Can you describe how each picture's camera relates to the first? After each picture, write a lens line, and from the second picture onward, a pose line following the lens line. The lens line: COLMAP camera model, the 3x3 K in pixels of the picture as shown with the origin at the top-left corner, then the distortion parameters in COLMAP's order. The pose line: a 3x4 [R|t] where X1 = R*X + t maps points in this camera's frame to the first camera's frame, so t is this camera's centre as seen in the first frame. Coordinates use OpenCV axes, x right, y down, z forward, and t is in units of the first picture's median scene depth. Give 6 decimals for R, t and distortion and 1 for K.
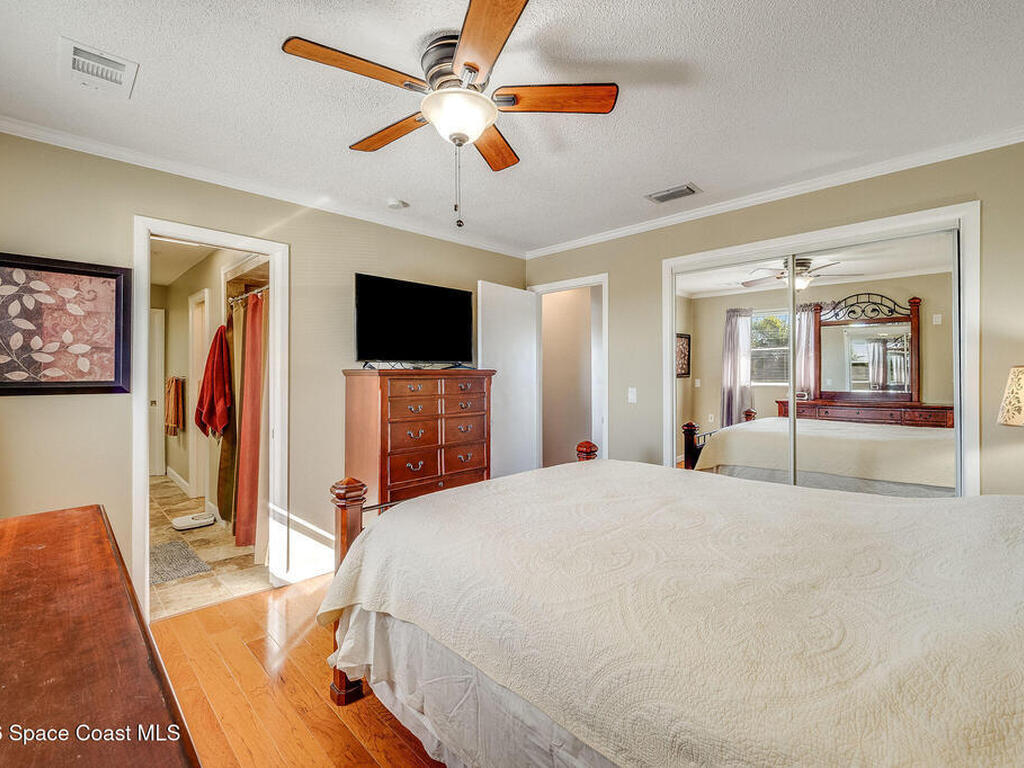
lens RADIAL K [[480.6, 0, 514.6], [0, 480.6, 375.7], [0, 0, 1]] dist [-0.002285, -0.000927]
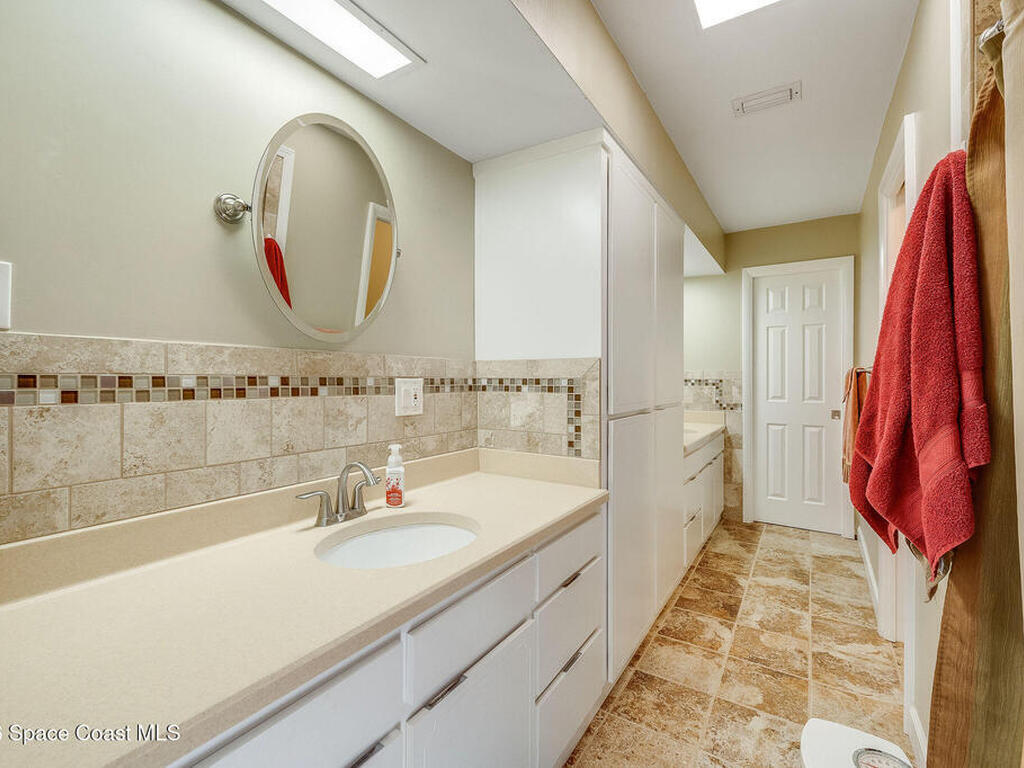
lens RADIAL K [[480.6, 0, 514.6], [0, 480.6, 375.7], [0, 0, 1]] dist [-0.002285, -0.000927]
pose [[0.246095, -0.000371, -0.969246, -0.423410], [-0.002644, 0.999996, -0.001054, 0.020663], [0.969242, 0.002822, 0.246093, 0.721704]]
